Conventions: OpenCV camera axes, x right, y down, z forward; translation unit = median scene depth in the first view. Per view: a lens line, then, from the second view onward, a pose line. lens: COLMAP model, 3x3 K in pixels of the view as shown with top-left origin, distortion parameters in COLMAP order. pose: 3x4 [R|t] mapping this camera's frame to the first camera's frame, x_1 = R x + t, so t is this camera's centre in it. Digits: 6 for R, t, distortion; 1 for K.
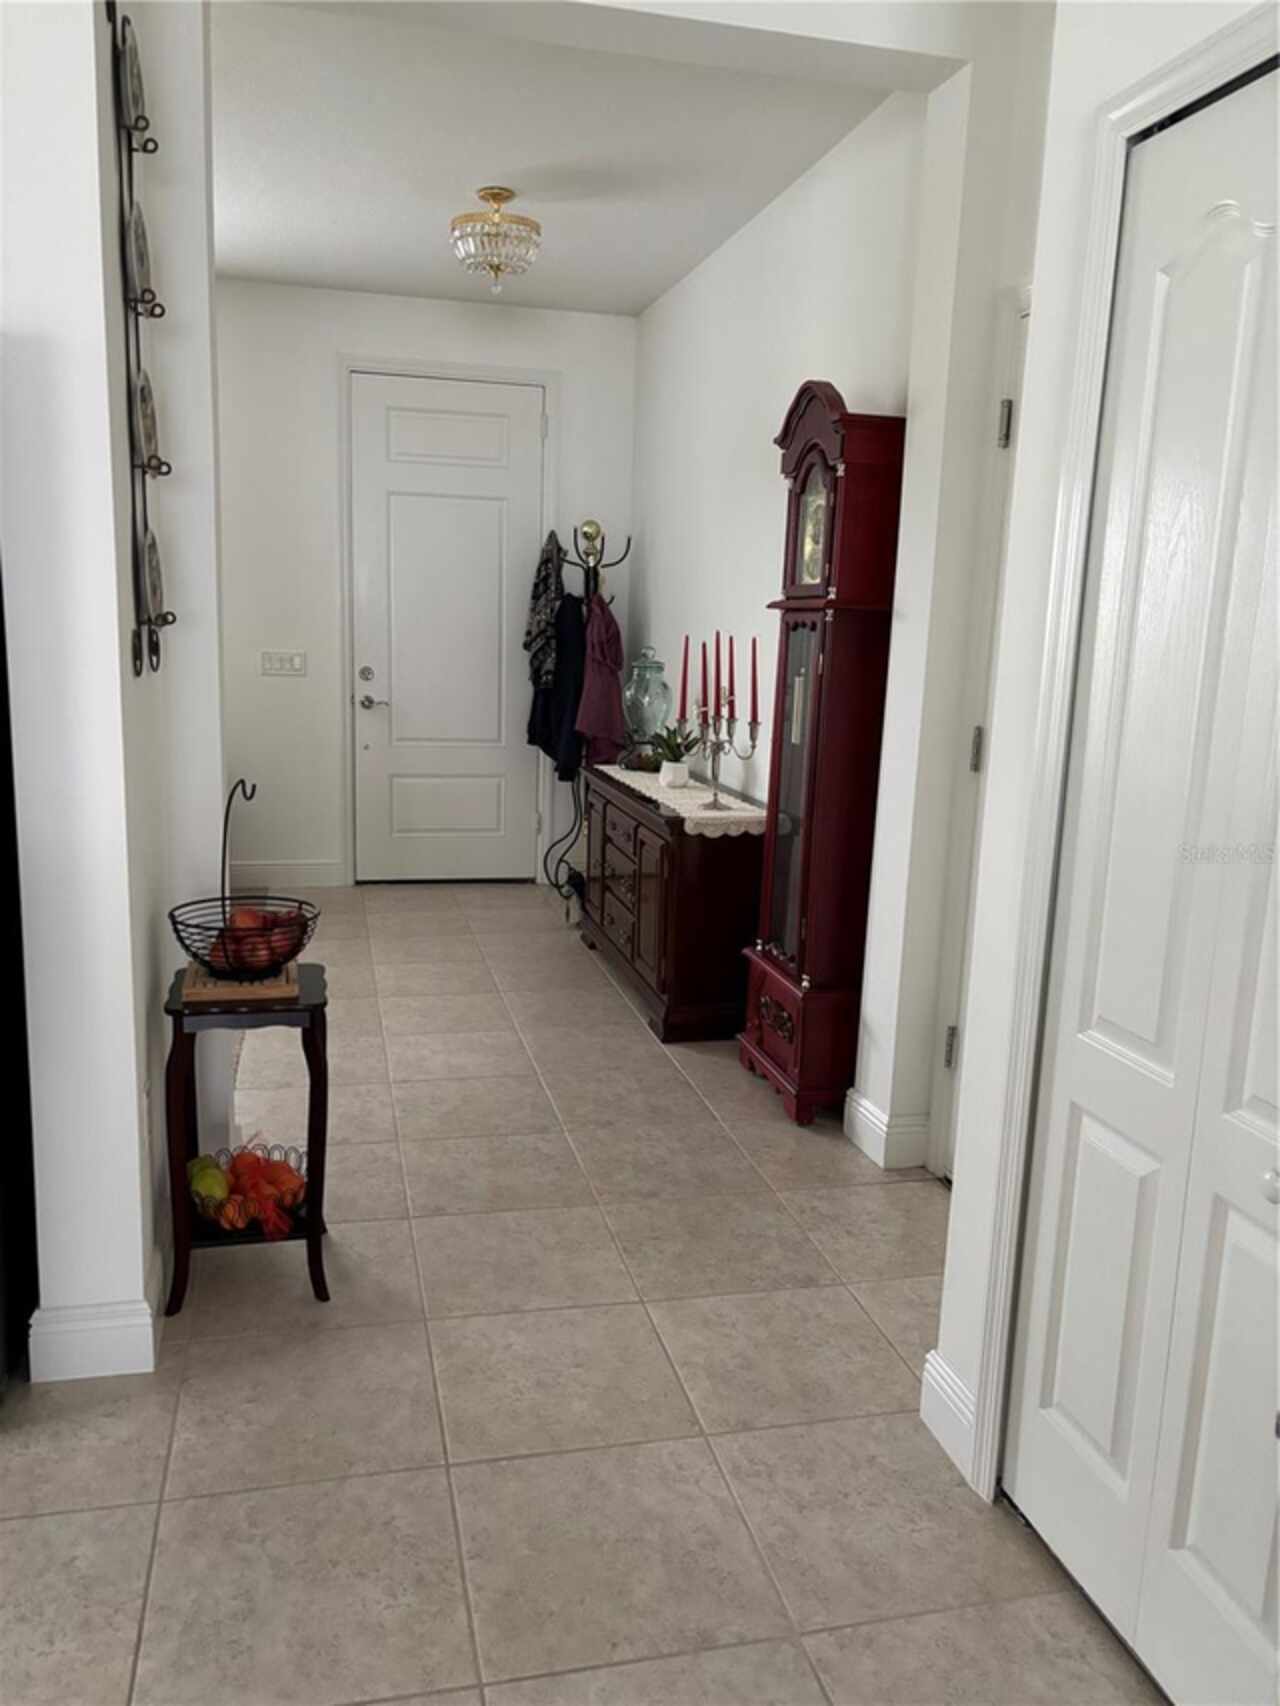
lens RADIAL K [[1291.5, 0, 641.2], [0, 1291.5, 854.2], [0, 0, 1]] dist [-0.010391, -0.007958]
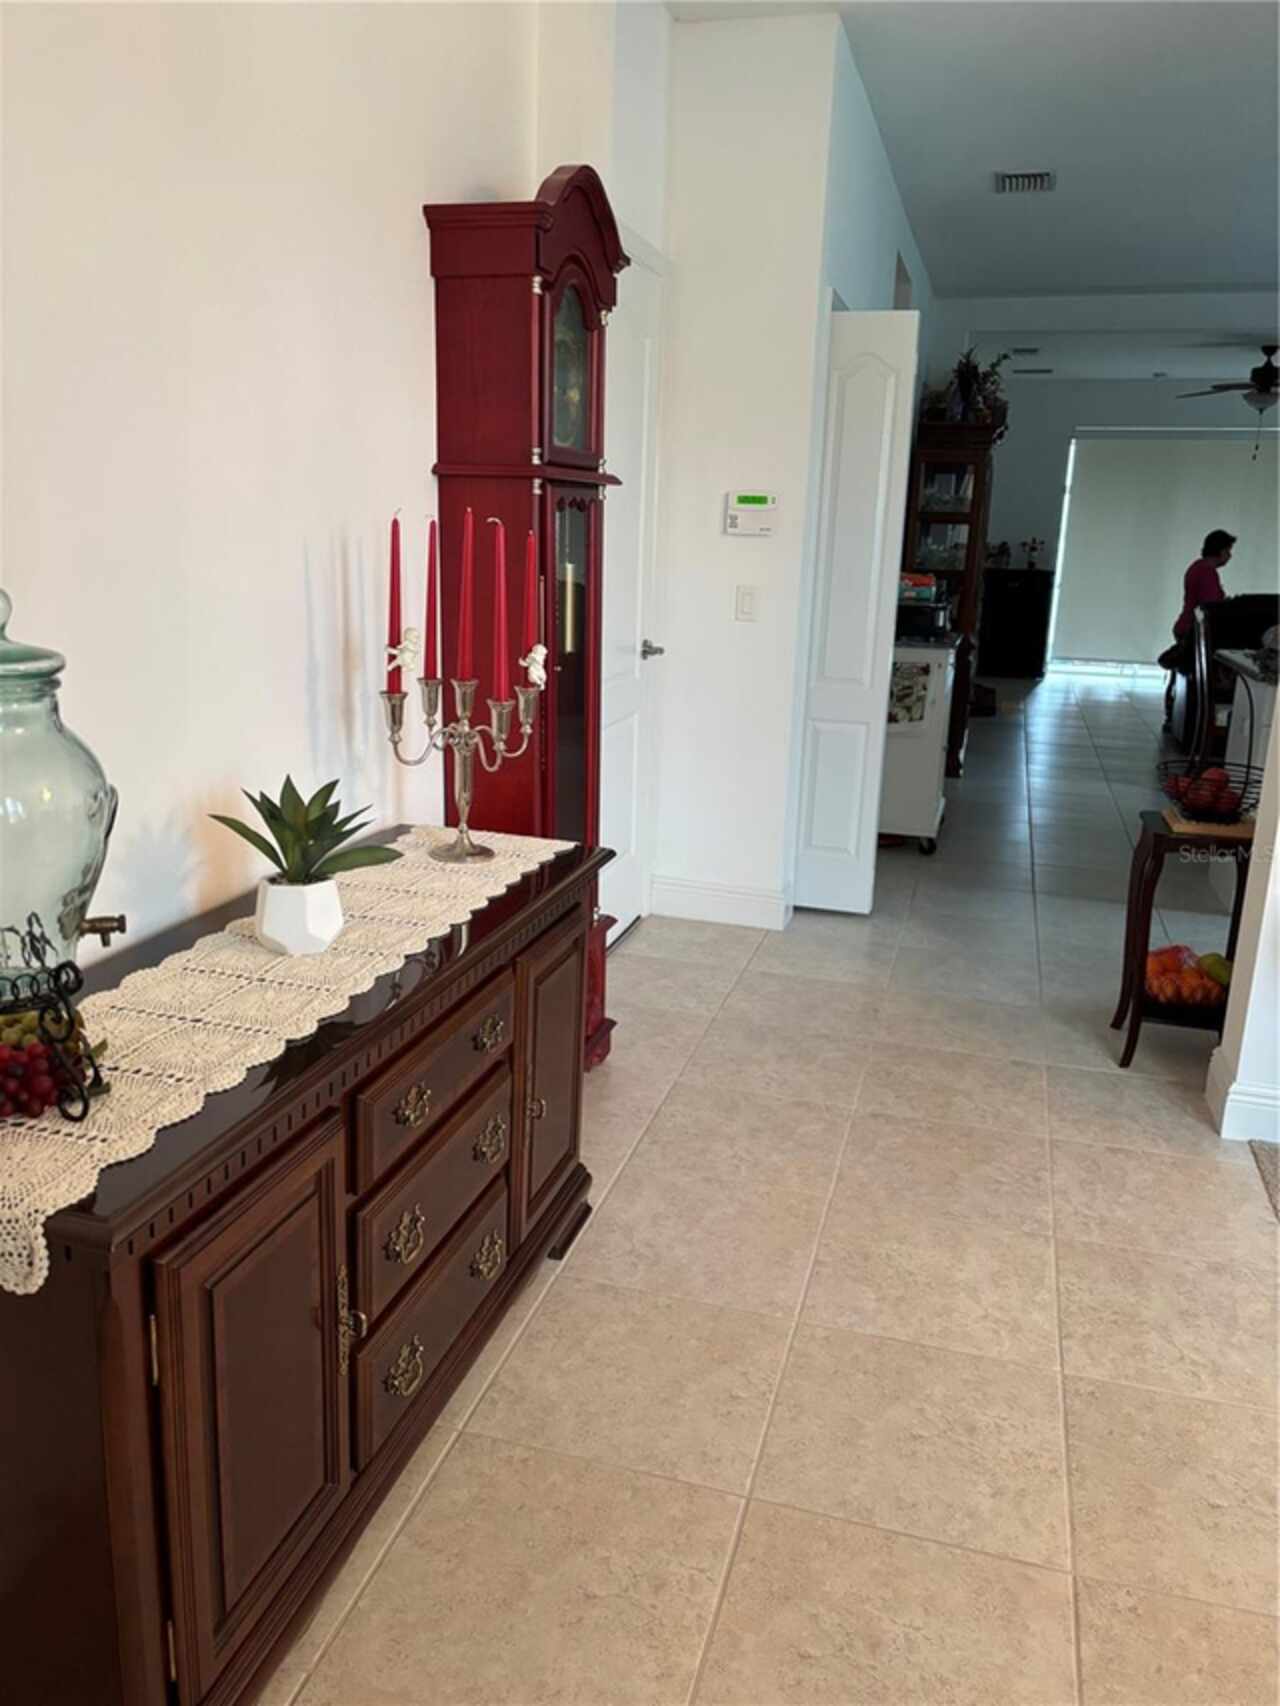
lens RADIAL K [[1291.5, 0, 641.2], [0, 1291.5, 851.4], [0, 0, 1]] dist [-0.010391, -0.007958]
pose [[-0.867477, -0.189690, 0.459893, -0.287751], [0.022832, 0.908294, 0.417709, -0.296549], [-0.496953, 0.372853, -0.783593, 1.608715]]
